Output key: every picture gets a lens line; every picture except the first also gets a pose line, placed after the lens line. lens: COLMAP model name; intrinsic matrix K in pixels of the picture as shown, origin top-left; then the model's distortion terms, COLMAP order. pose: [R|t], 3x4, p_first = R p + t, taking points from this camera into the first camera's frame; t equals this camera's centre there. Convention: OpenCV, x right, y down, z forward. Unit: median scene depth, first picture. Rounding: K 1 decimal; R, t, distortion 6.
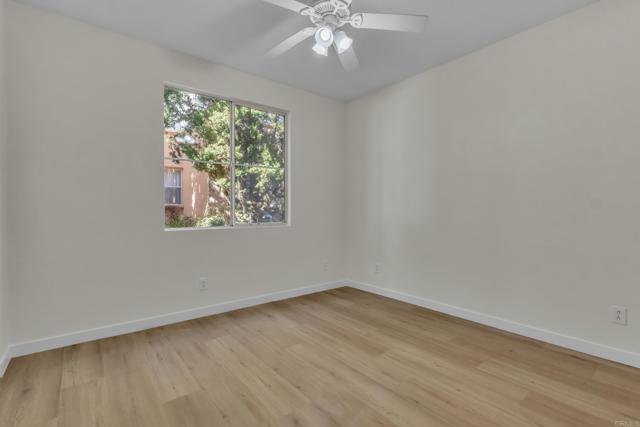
lens RADIAL K [[297.6, 0, 319.8], [0, 297.6, 215.8], [0, 0, 1]] dist [-0.004864, 0.002469]
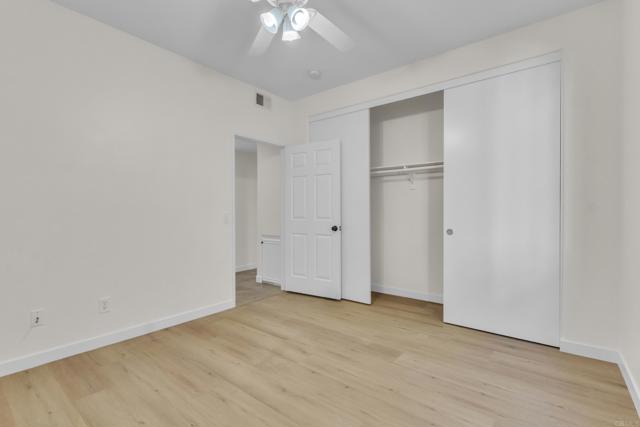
lens RADIAL K [[297.6, 0, 322.8], [0, 297.6, 210.3], [0, 0, 1]] dist [-0.004864, 0.002469]
pose [[-0.972049, 0.003862, -0.234745, 0.149150], [0.002916, 0.999986, 0.004376, -0.031299], [0.234759, 0.003569, -0.972047, 2.061334]]
